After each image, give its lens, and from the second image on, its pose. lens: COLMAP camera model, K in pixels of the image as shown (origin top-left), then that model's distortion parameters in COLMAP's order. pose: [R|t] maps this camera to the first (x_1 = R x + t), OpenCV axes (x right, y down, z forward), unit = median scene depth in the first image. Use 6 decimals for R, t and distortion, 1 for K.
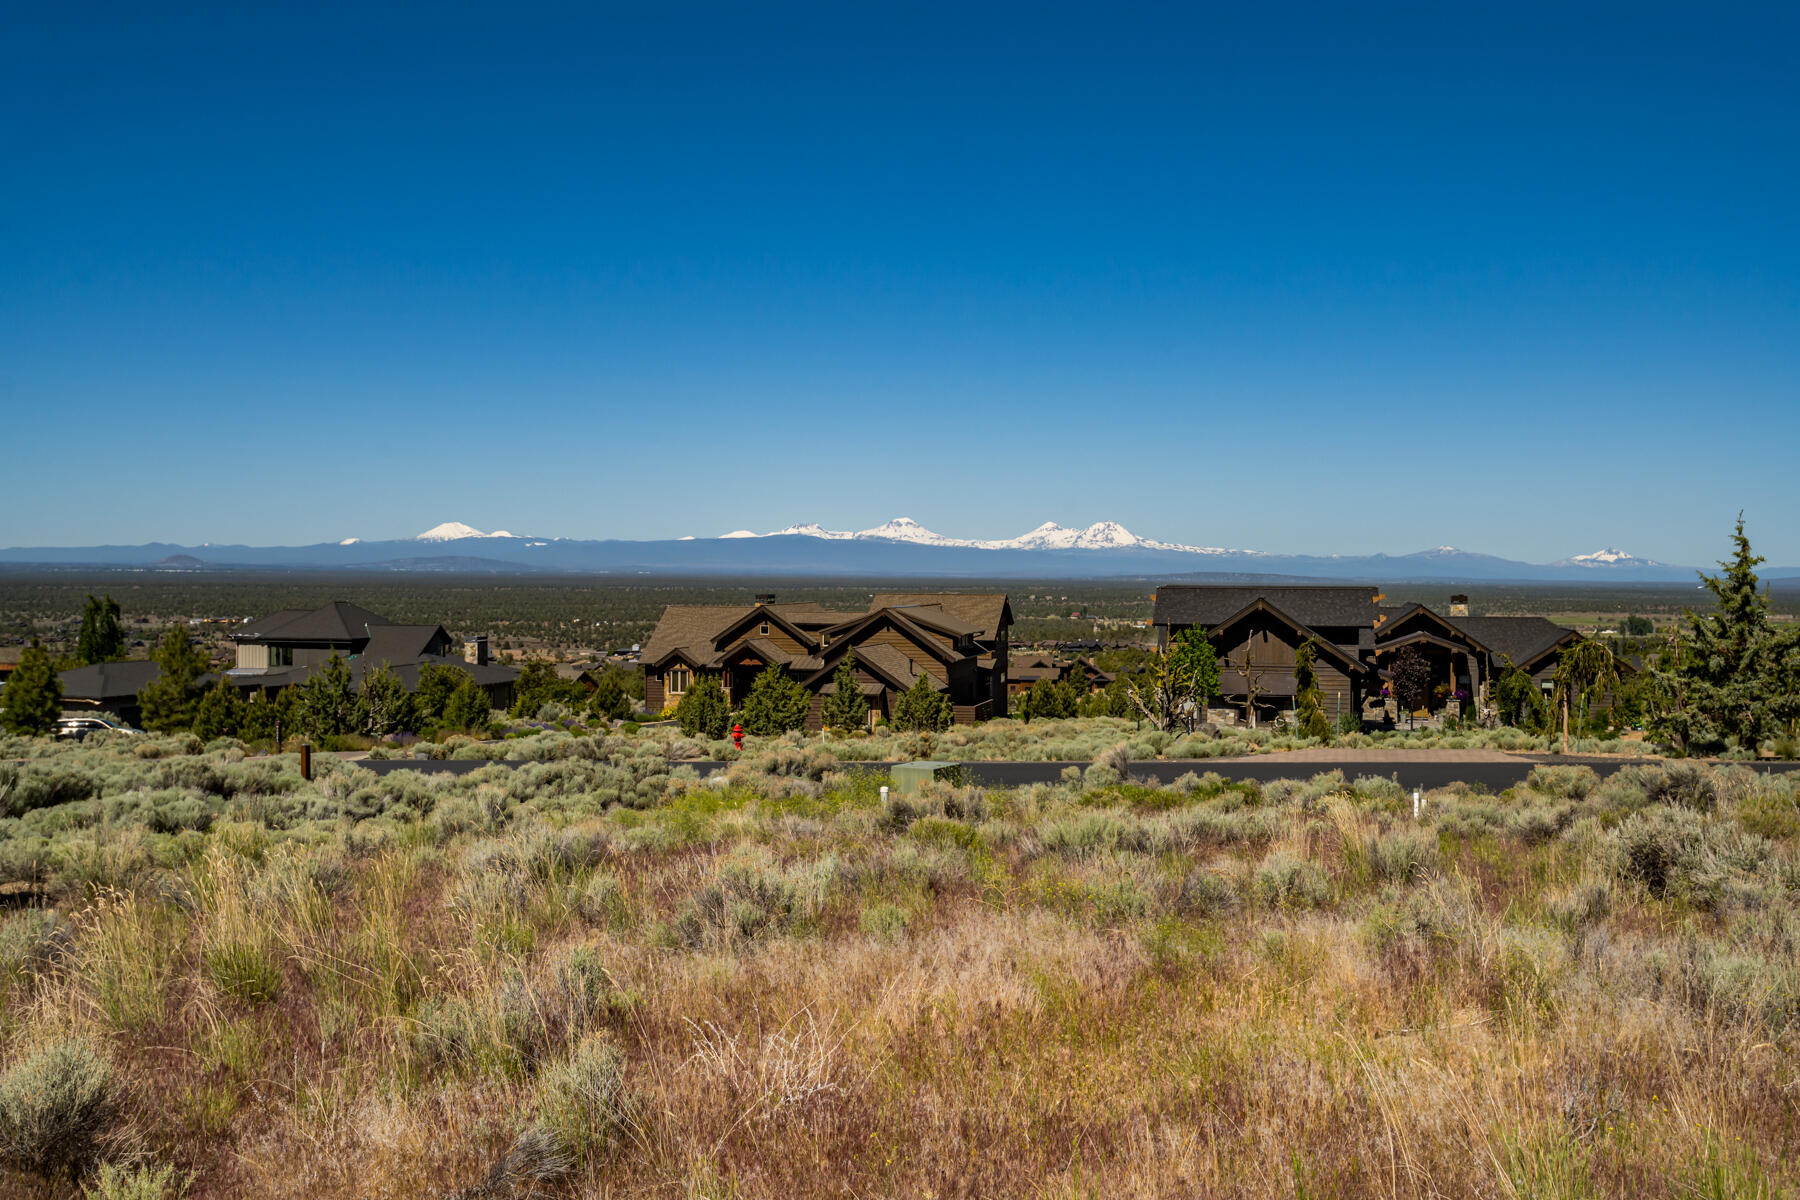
lens RADIAL K [[1700.3, 0, 910.9], [0, 1700.3, 611.2], [0, 0, 1]] dist [-0.030231, 0.000000]
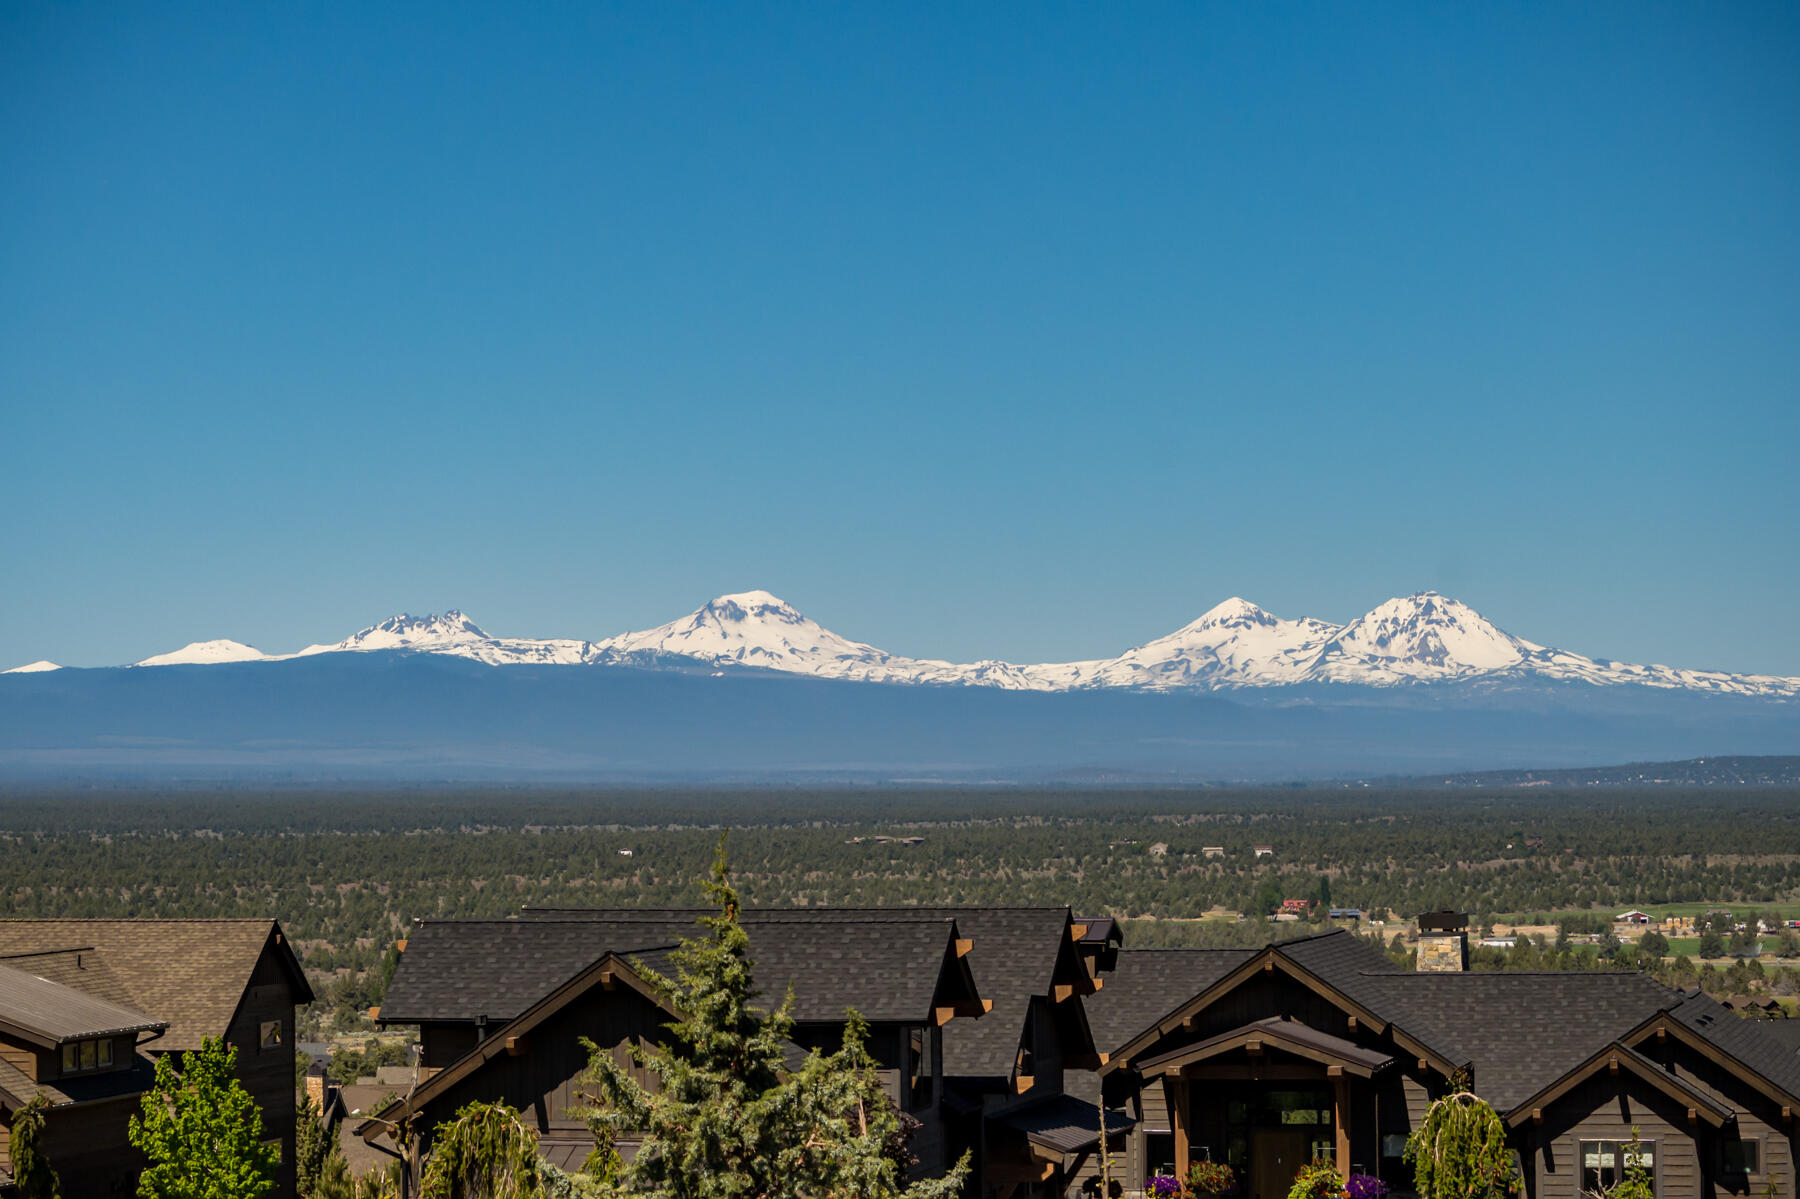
lens RADIAL K [[5661.1, 0, 901.6], [0, 5661.1, 599.4], [0, 0, 1]] dist [-0.089267, 0.000000]
pose [[0.999813, -0.013147, 0.014148, 0.209780], [0.013866, 0.998552, -0.051986, -0.016213], [-0.013444, 0.052173, 0.998548, -0.229899]]
